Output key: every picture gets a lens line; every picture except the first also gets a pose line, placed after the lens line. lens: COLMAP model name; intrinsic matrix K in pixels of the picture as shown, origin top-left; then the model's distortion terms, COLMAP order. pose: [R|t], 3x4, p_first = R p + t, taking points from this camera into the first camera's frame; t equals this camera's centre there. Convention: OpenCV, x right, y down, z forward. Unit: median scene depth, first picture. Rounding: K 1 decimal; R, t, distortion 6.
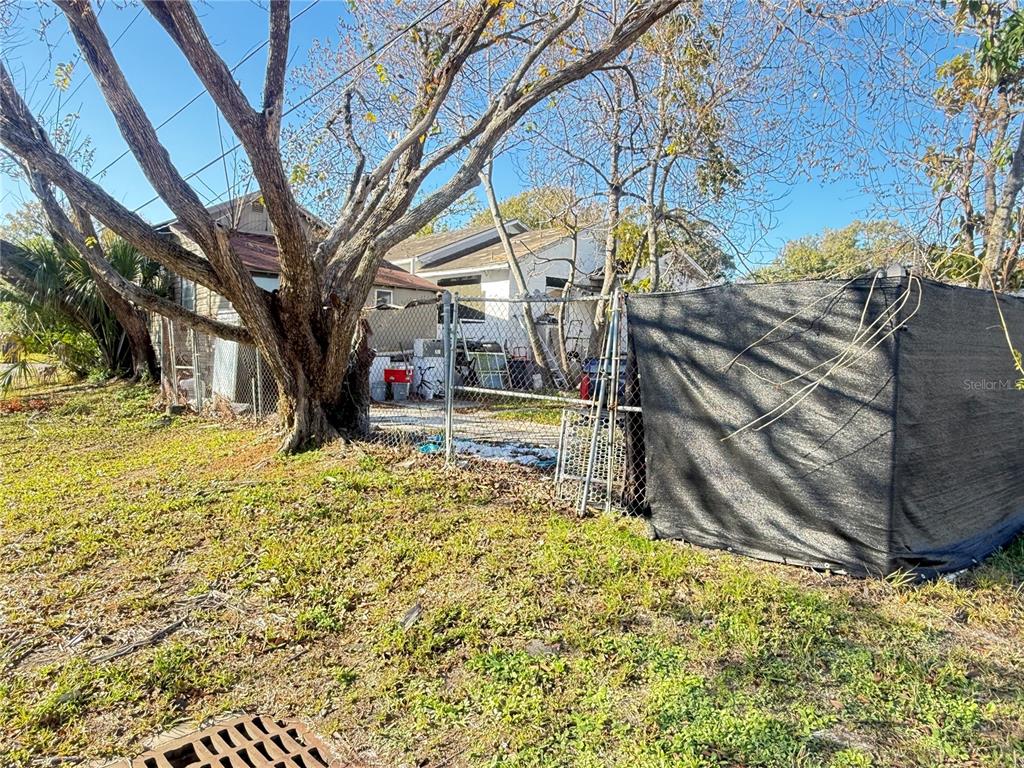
lens RADIAL K [[686.0, 0, 510.1], [0, 686.0, 384.2], [0, 0, 1]] dist [-0.002264, 0.004603]
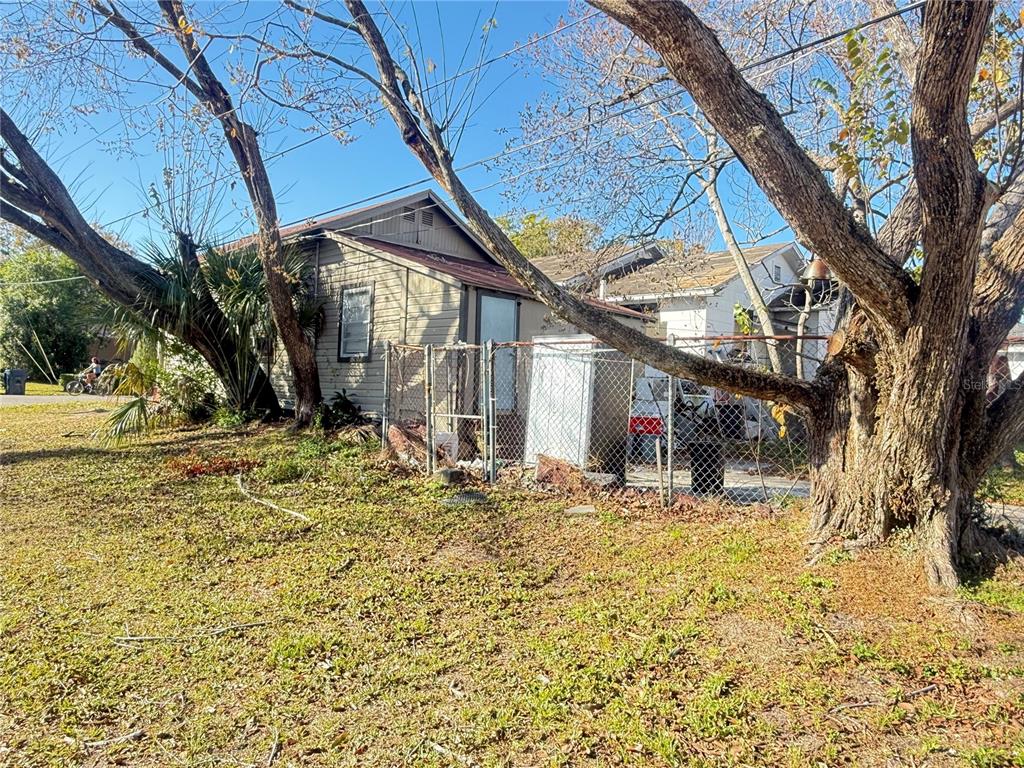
lens RADIAL K [[686.0, 0, 508.4], [0, 686.0, 385.1], [0, 0, 1]] dist [-0.002264, 0.004603]
pose [[0.997603, 0.015000, 0.067551, -0.613127], [-0.011755, 0.998769, -0.048186, -0.029820], [-0.068190, 0.047276, 0.996552, 0.364883]]
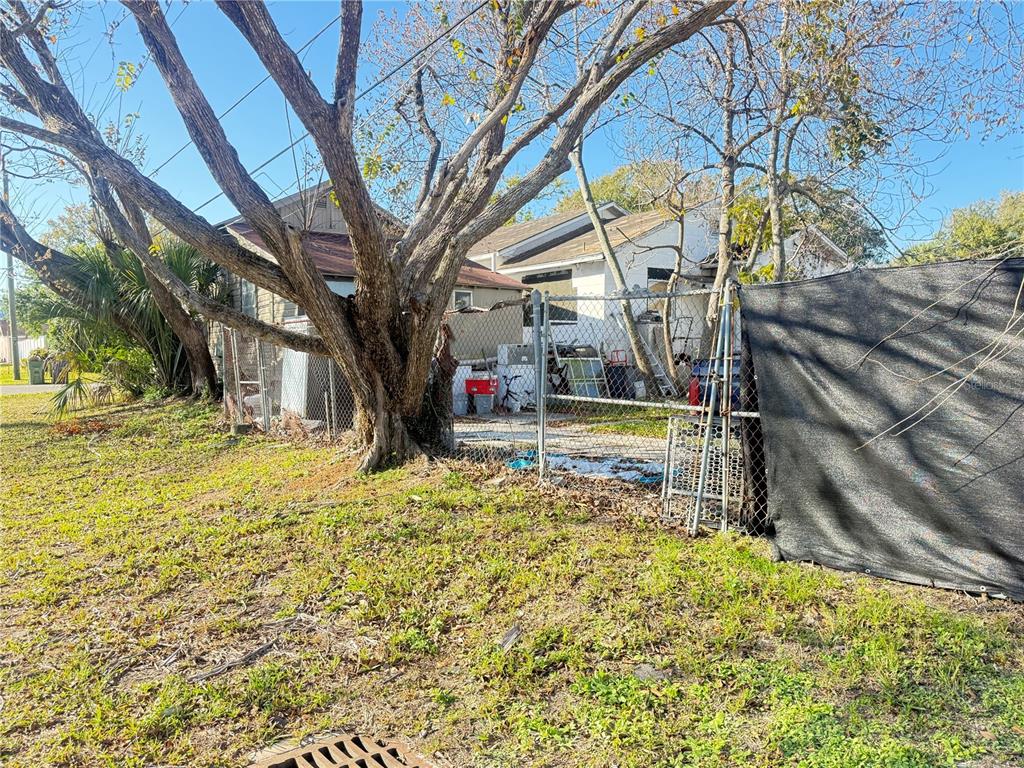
lens RADIAL K [[805.6, 0, 513.6], [0, 805.6, 386.0], [0, 0, 1]] dist [0.105890, -0.148286]
pose [[0.993019, -0.023130, -0.115667, -0.001056], [0.021638, 0.999666, -0.014141, 0.004175], [0.115956, 0.011540, 0.993187, -0.045072]]
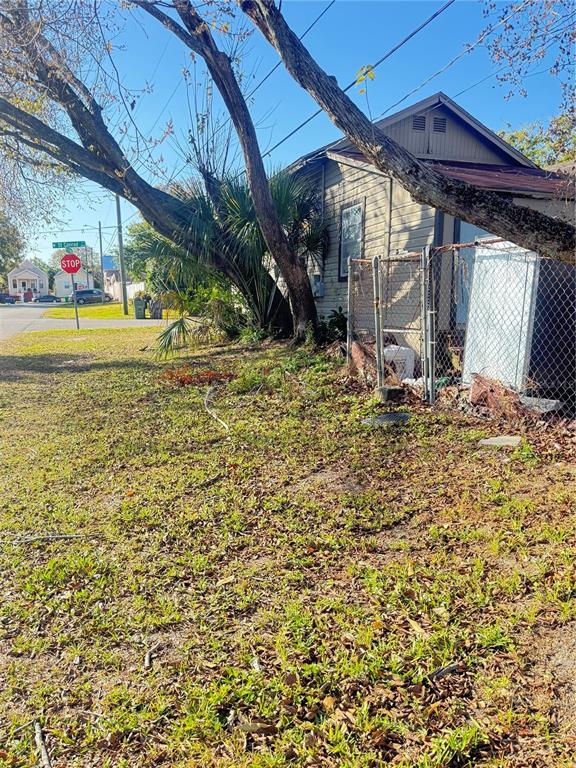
lens RADIAL K [[604.2, 0, 290.6], [0, 604.2, 381.9], [0, 0, 1]] dist [0.105890, -0.148286]
pose [[0.922260, 0.033922, -0.385078, -0.447425], [-0.003047, 0.996749, 0.080508, -0.029208], [0.386557, -0.073076, 0.919366, 0.526662]]
